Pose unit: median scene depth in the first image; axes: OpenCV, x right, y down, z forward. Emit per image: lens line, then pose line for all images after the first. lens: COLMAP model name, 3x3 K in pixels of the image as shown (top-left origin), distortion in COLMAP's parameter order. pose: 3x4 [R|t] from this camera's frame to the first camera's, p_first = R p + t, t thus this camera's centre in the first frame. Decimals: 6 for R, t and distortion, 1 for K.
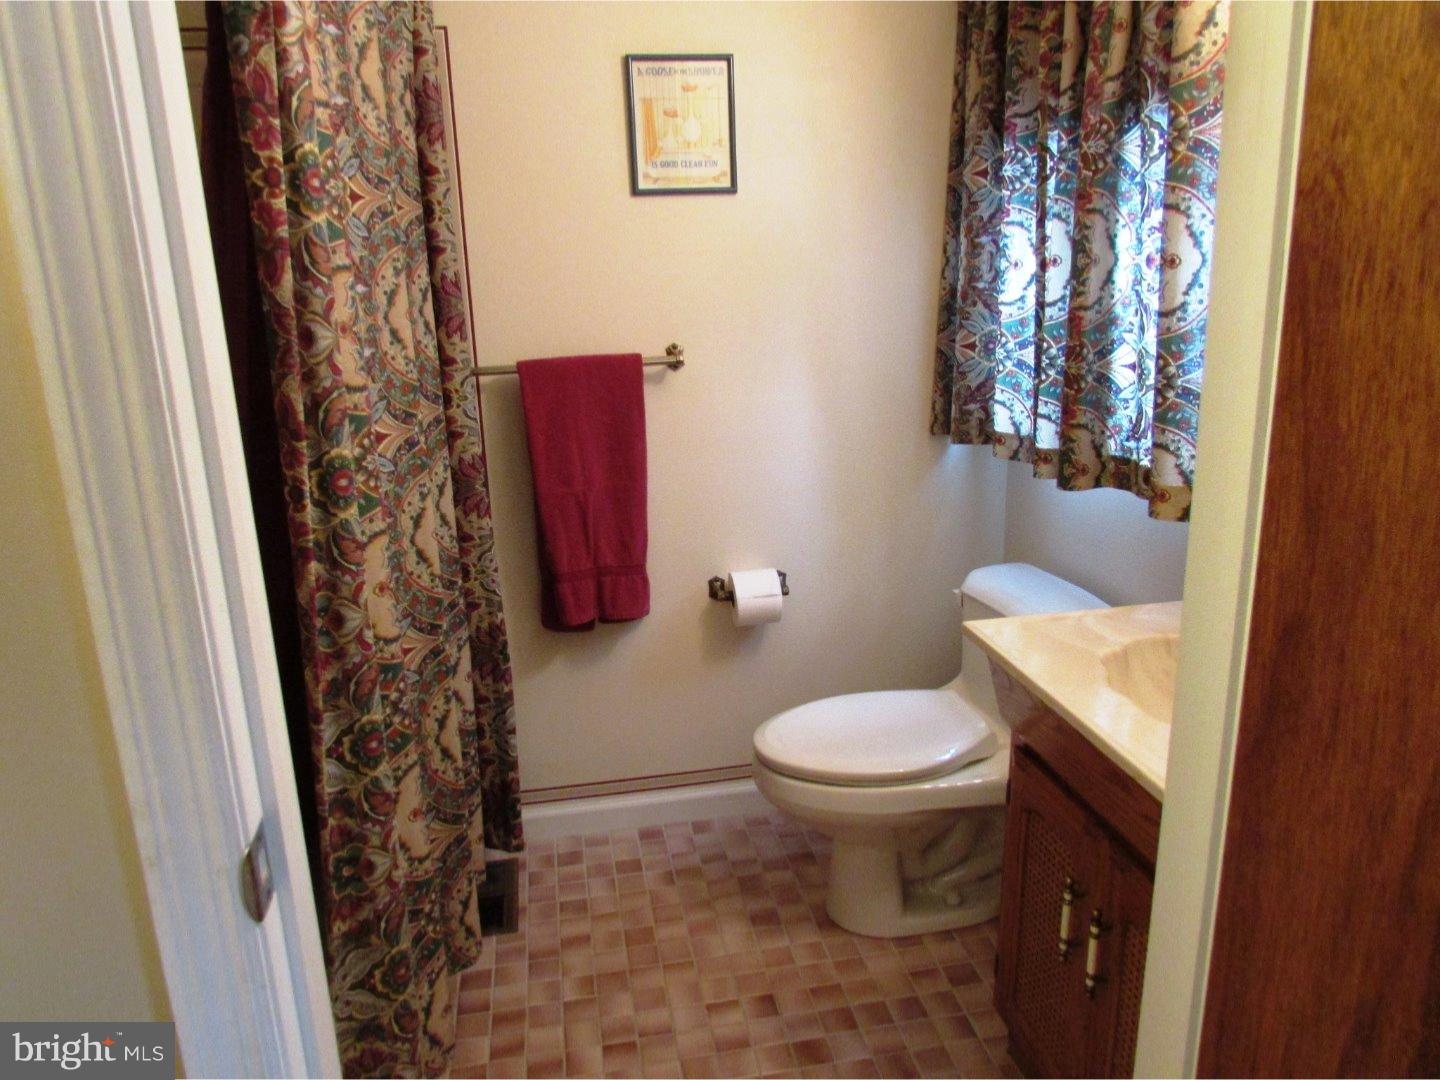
lens RADIAL K [[1007.5, 0, 722.8], [0, 1007.5, 533.2], [0, 0, 1]] dist [-0.029674, 0.005930]
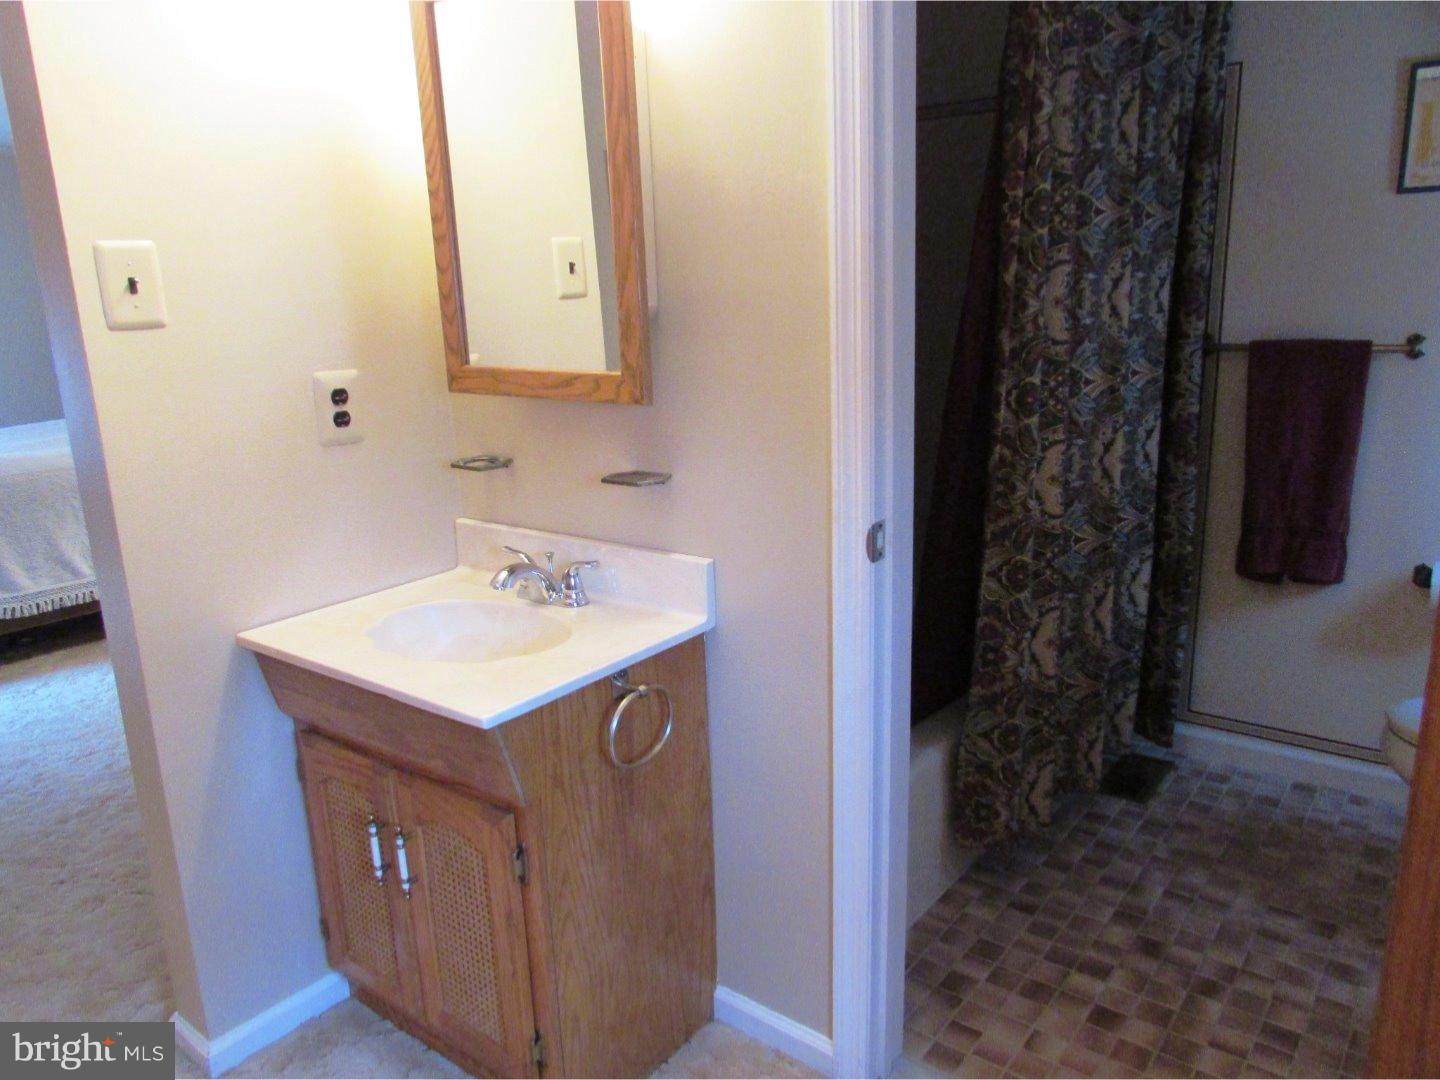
lens RADIAL K [[1007.5, 0, 723.2], [0, 1007.5, 540.6], [0, 0, 1]] dist [-0.029674, 0.005930]
pose [[0.657779, 0.192541, -0.728186, 0.395954], [-0.181812, 0.978775, 0.094566, 0.083742], [0.730939, 0.070189, 0.678824, -0.319947]]
